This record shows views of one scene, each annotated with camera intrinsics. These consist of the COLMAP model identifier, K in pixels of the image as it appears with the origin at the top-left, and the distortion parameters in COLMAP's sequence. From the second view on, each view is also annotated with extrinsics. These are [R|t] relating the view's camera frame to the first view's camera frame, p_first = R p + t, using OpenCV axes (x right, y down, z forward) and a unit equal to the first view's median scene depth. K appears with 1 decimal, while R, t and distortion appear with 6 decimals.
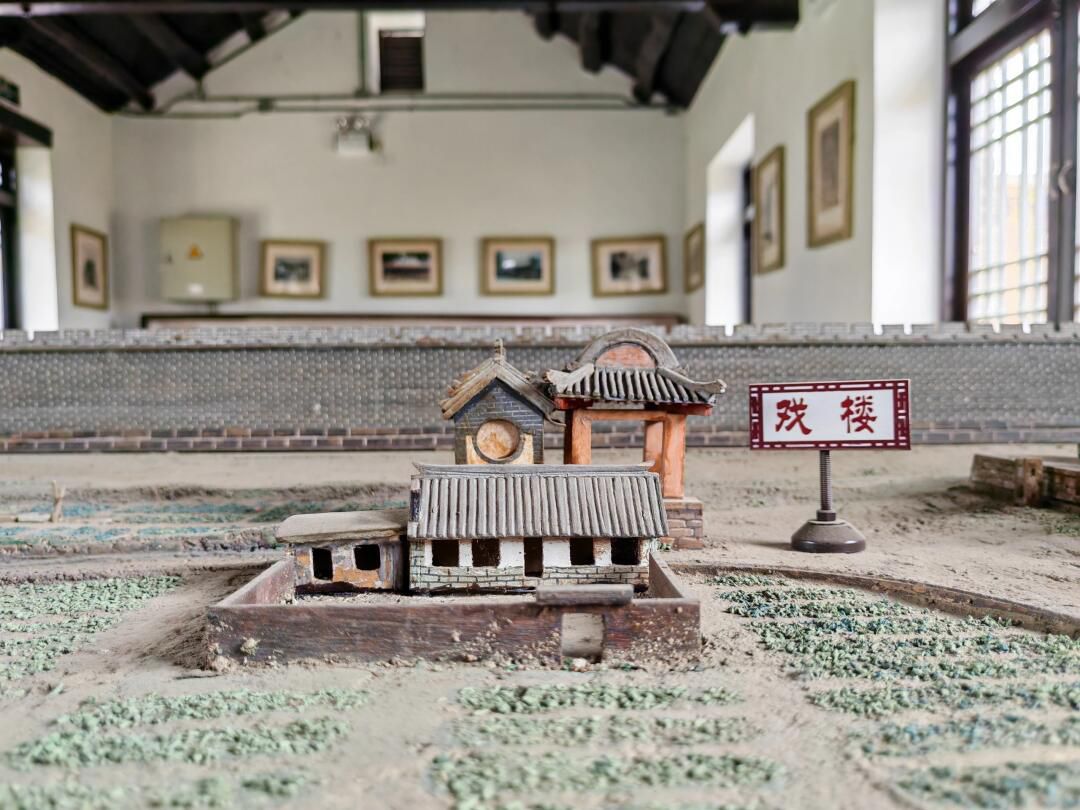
lens RADIAL K [[894.7, 0, 540.3], [0, 894.7, 409.7], [0, 0, 1]] dist [0.012759, 0.007676]
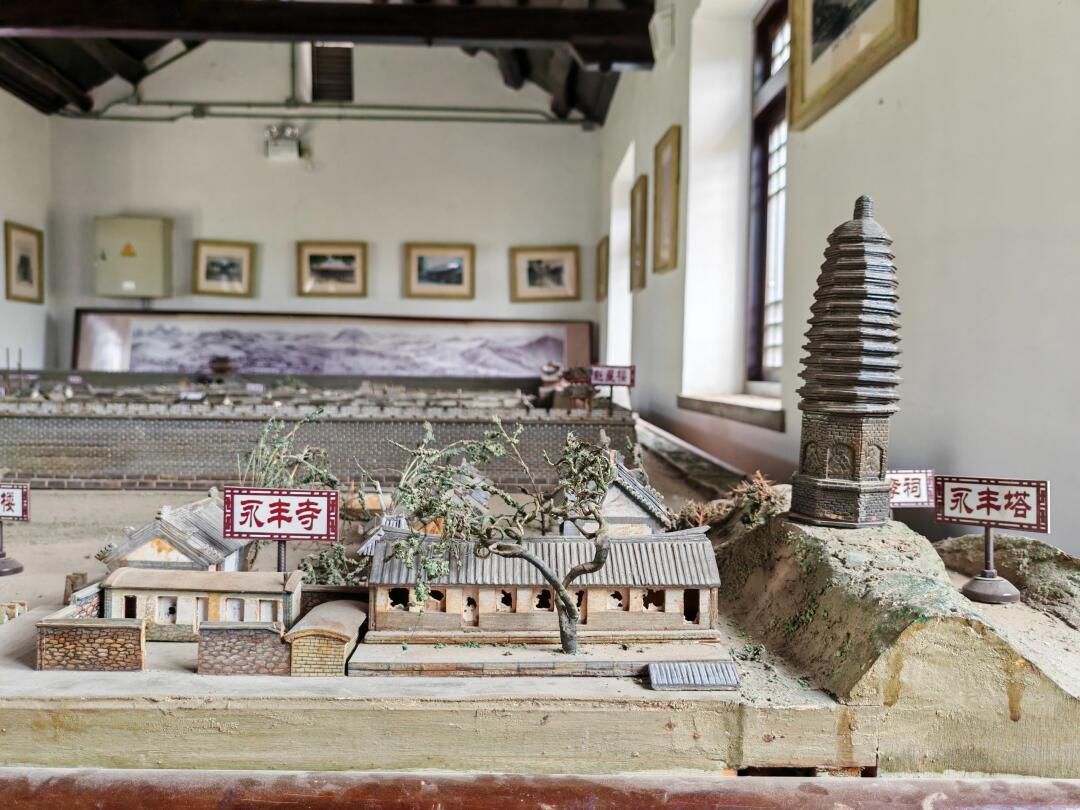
lens RADIAL K [[894.7, 0, 542.0], [0, 894.7, 402.7], [0, 0, 1]] dist [0.012759, 0.007676]
pose [[0.999660, 0.022085, 0.013860, 0.085062], [-0.022153, 0.999743, 0.004826, -0.013849], [-0.013750, -0.005131, 0.999892, -0.051674]]
